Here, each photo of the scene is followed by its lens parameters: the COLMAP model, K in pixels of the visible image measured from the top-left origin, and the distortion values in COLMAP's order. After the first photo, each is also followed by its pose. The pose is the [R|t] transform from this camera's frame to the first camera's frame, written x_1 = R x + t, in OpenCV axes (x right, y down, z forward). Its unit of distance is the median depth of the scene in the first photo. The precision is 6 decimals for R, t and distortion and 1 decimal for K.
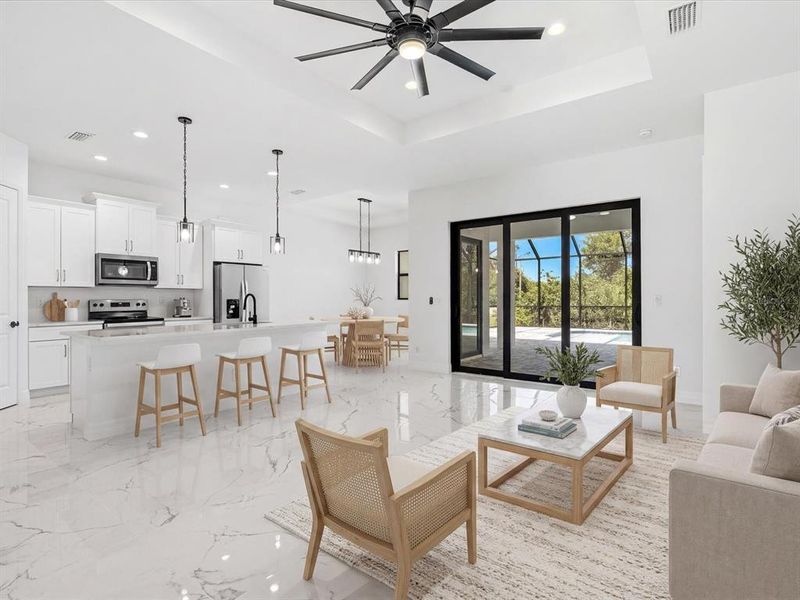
lens RADIAL K [[414.8, 0, 400.0], [0, 414.8, 300.0], [0, 0, 1]] dist [-0.003514, -0.000244]
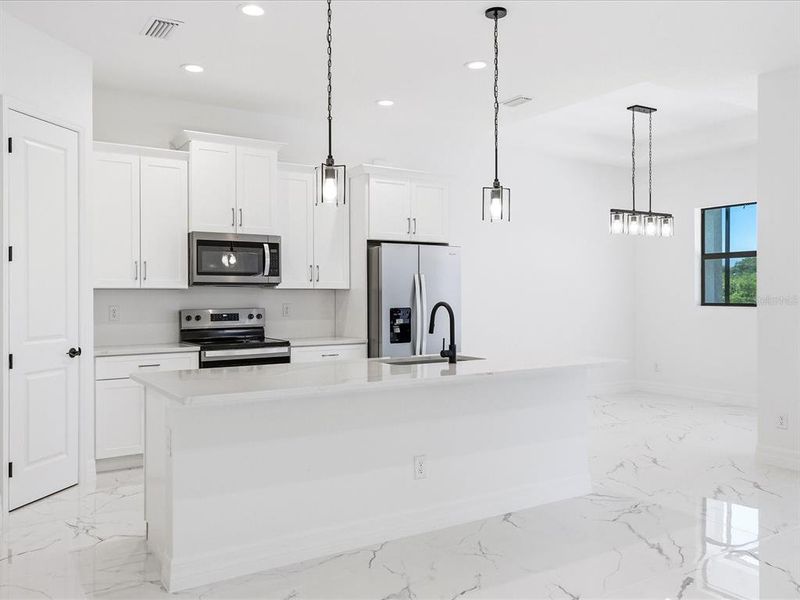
lens RADIAL K [[679.1, 0, 400.0], [0, 679.1, 300.0], [0, 0, 1]] dist [0.002949, 0.002753]
pose [[0.939375, 0.002173, -0.342884, -0.107379], [-0.000577, 0.999989, 0.004756, -0.018852], [0.342891, -0.004270, 0.939366, 0.174444]]
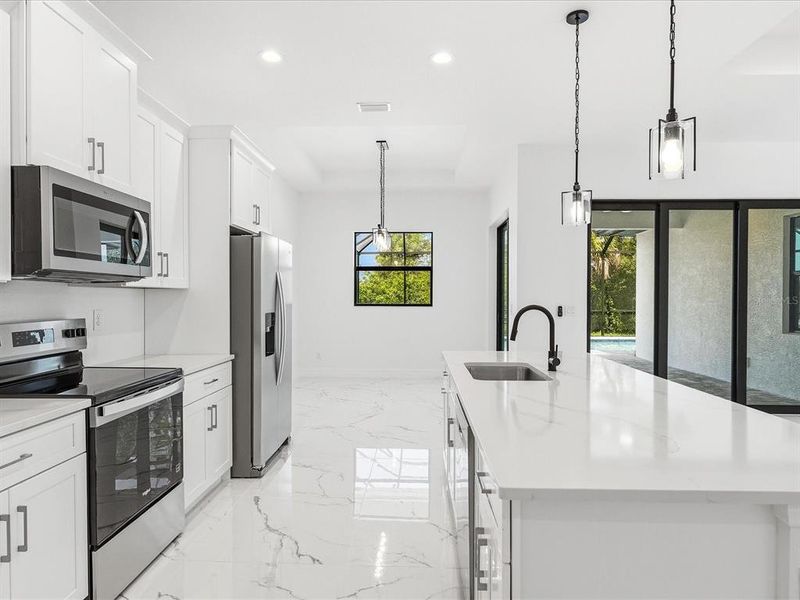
lens RADIAL K [[492.6, 0, 400.0], [0, 492.6, 300.0], [0, 0, 1]] dist [-0.000909, 0.000070]
pose [[0.818445, 0.000162, 0.574585, -0.679952], [-0.000765, 0.999999, 0.000808, -0.018952], [-0.574585, -0.001100, 0.818444, 0.545968]]
